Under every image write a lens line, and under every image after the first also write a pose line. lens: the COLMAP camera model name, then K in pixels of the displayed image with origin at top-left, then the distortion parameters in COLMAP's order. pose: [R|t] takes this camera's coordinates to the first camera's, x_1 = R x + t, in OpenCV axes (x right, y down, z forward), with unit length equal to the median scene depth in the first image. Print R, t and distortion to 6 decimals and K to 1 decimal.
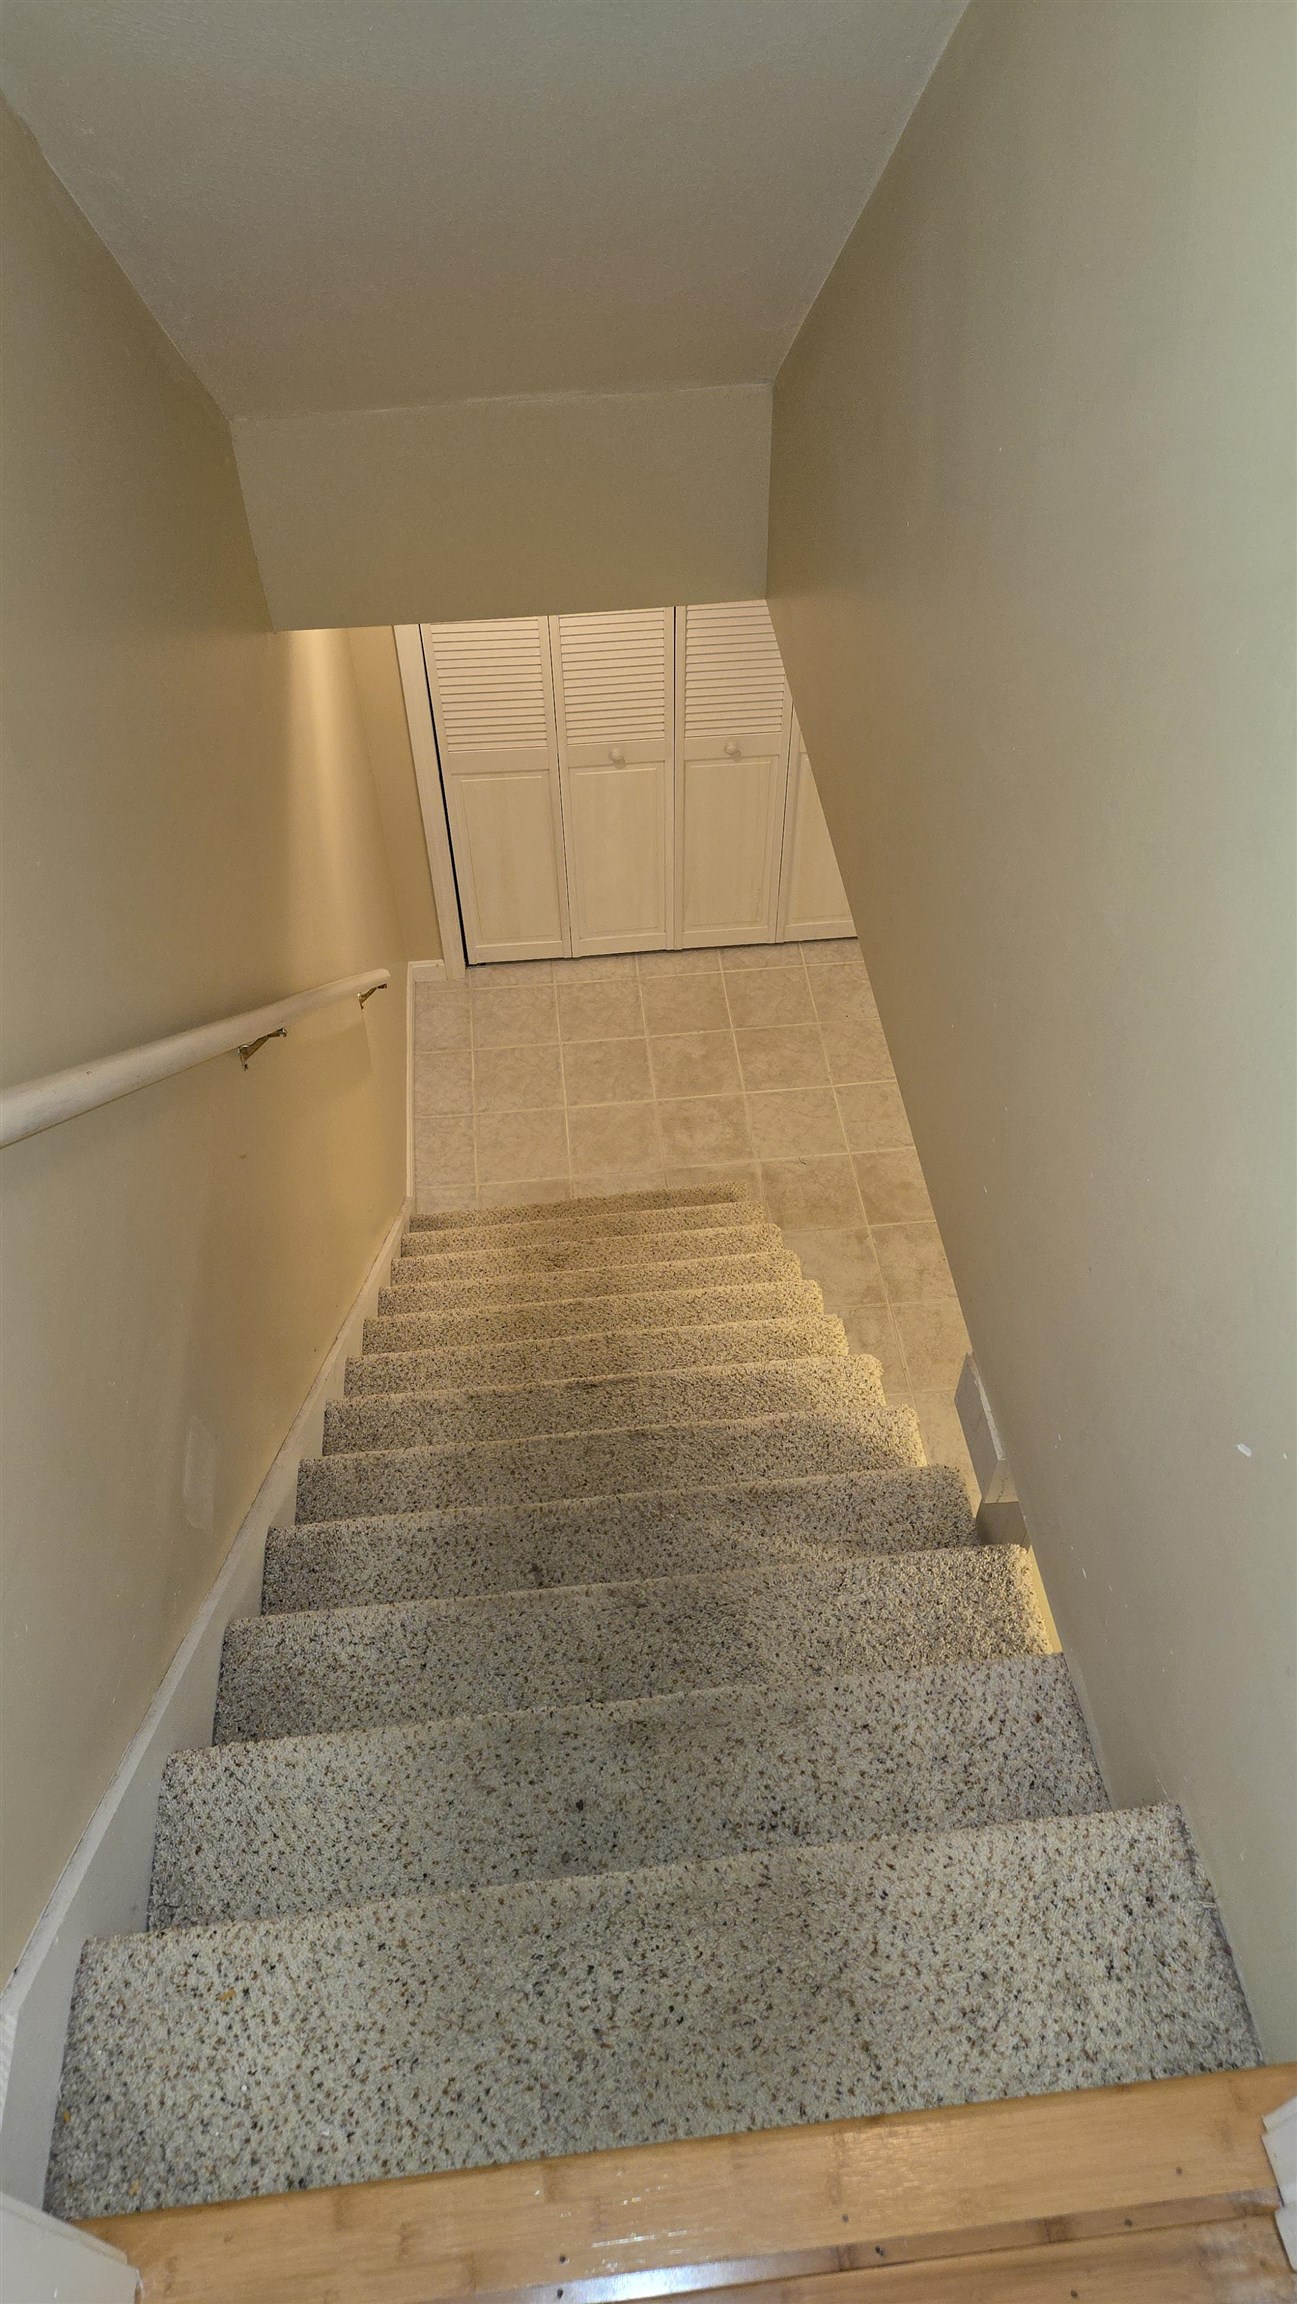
lens RADIAL K [[1535.5, 0, 652.0], [0, 1535.5, 1151.5], [0, 0, 1]] dist [0.001186, 0.000039]
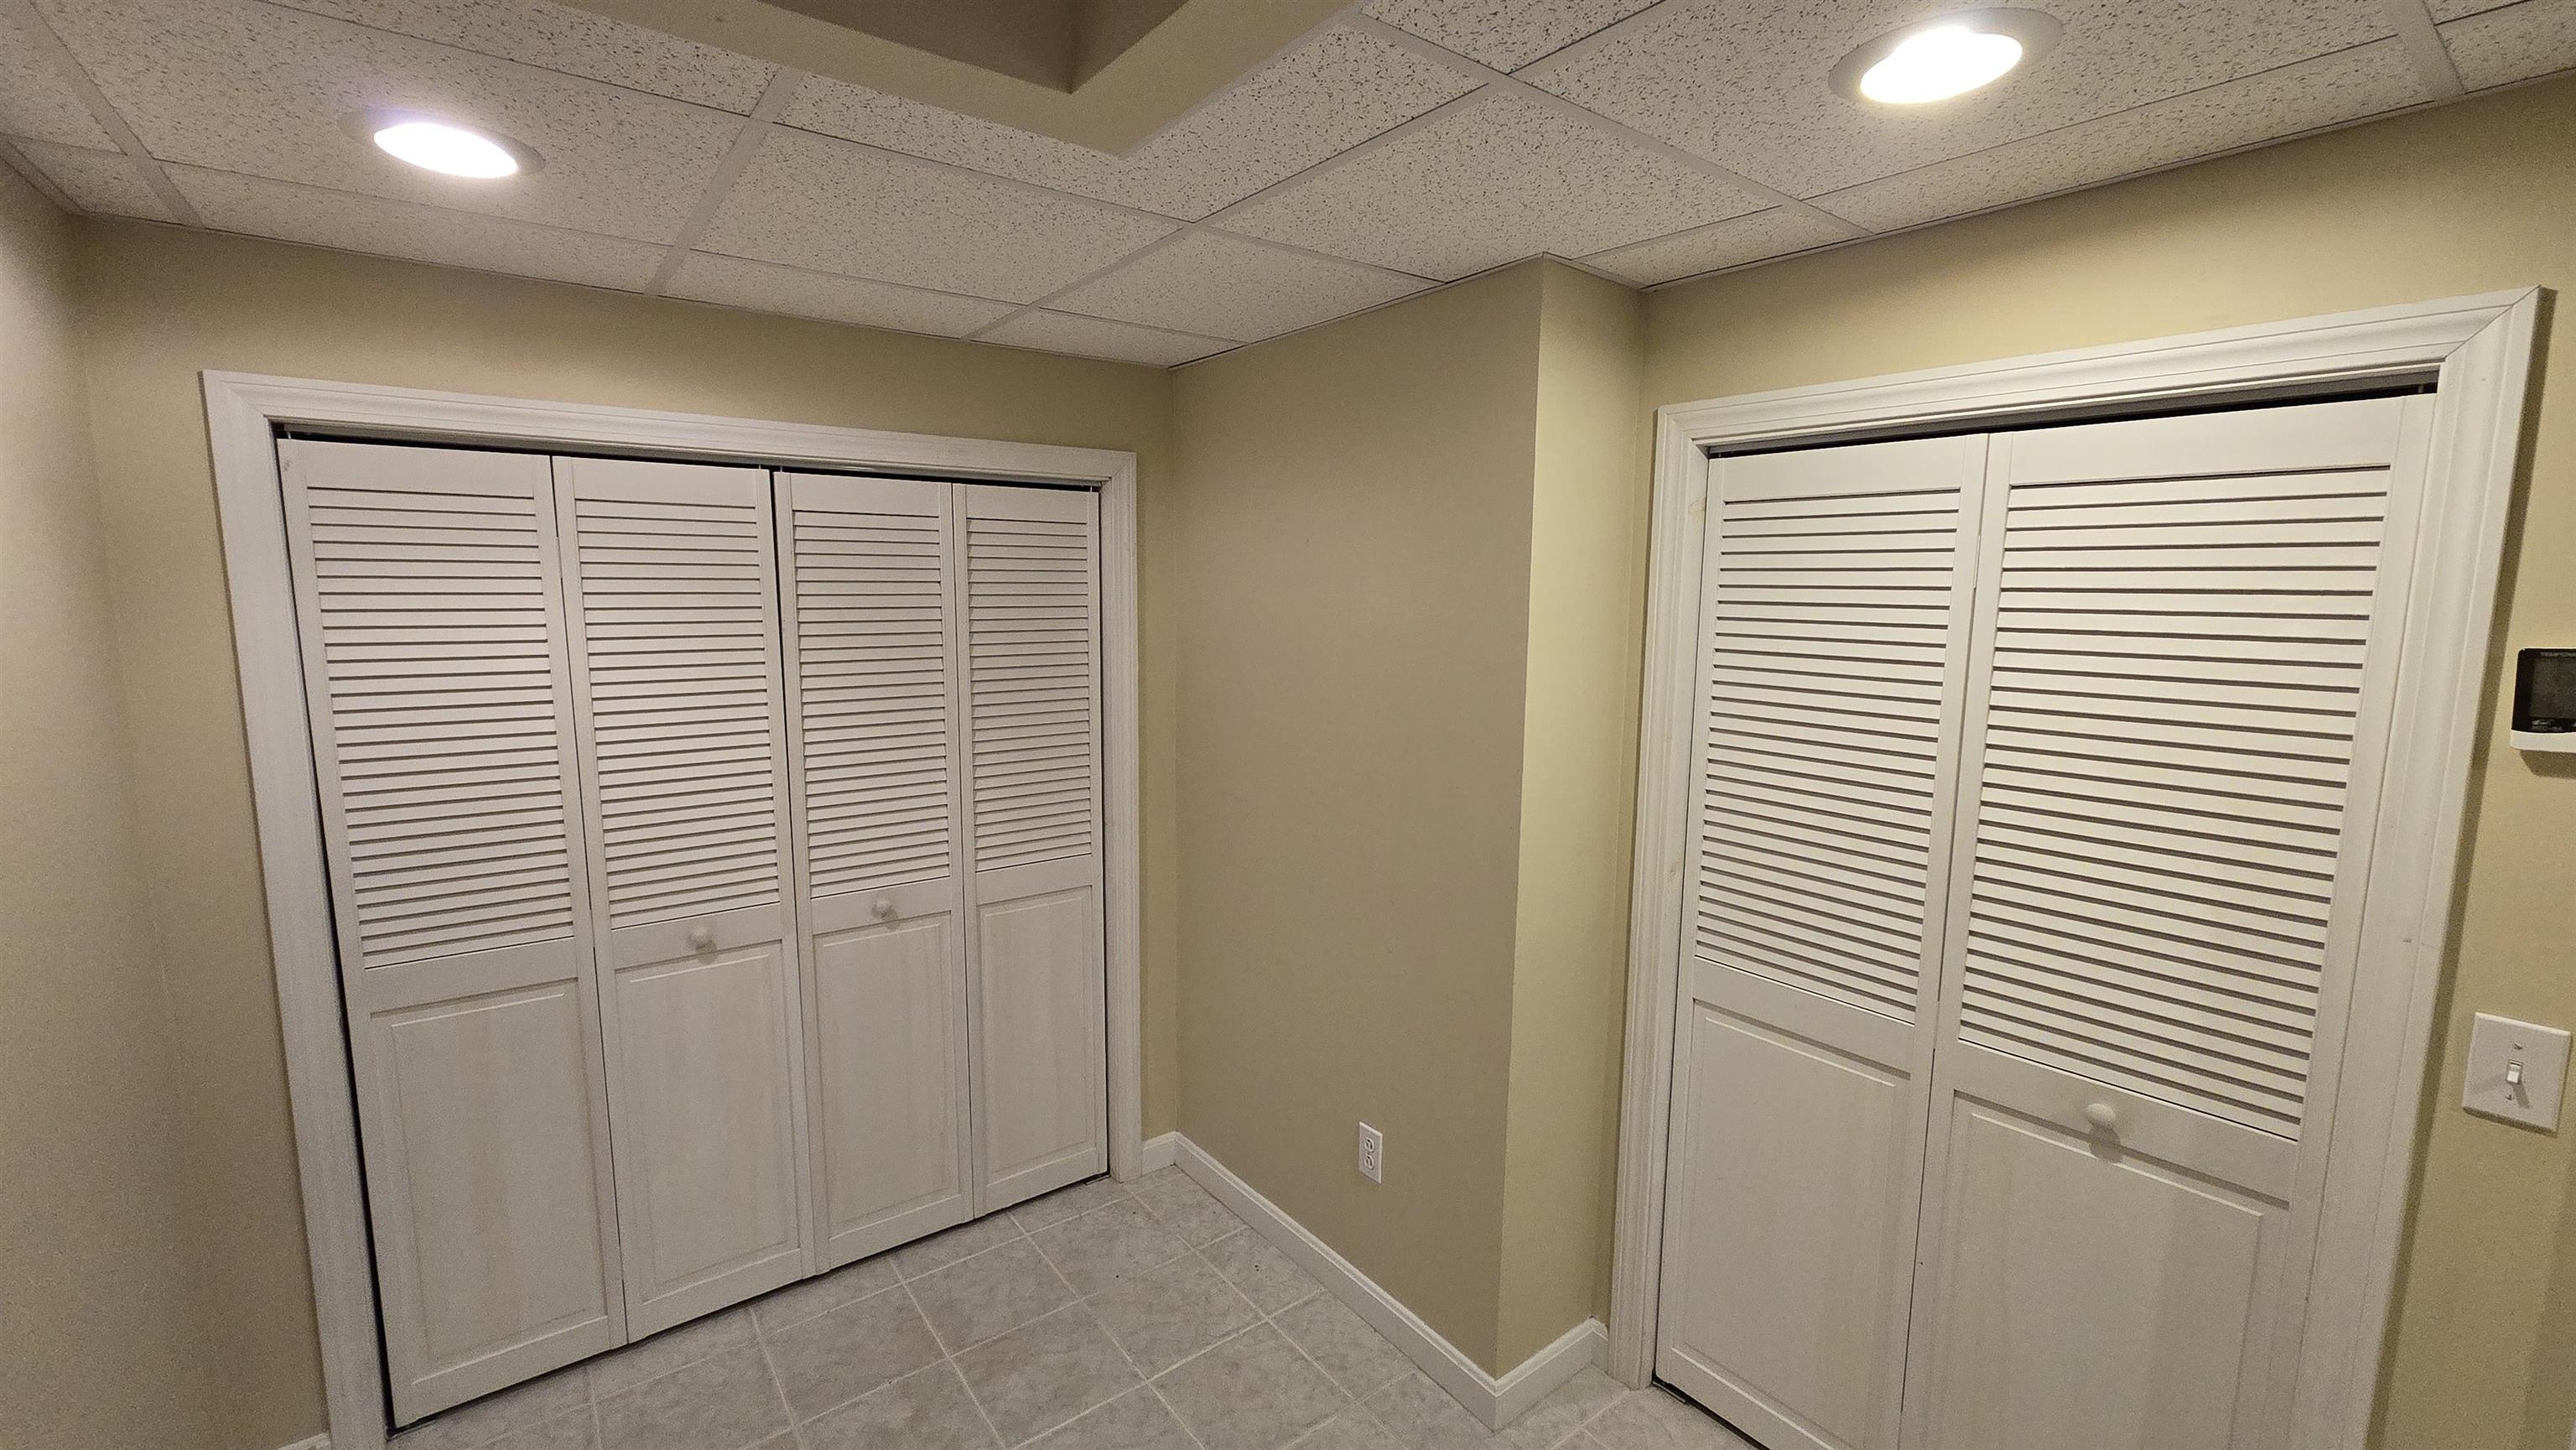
lens RADIAL K [[1060.1, 0, 1277.4], [0, 1060.1, 717.1], [0, 0, 1]] dist [0.004708, 0.000052]
pose [[0.858086, -0.055192, 0.510532, -0.034538], [0.380717, 0.735548, -0.560378, 0.017391], [-0.344592, 0.675220, 0.652176, 0.506086]]
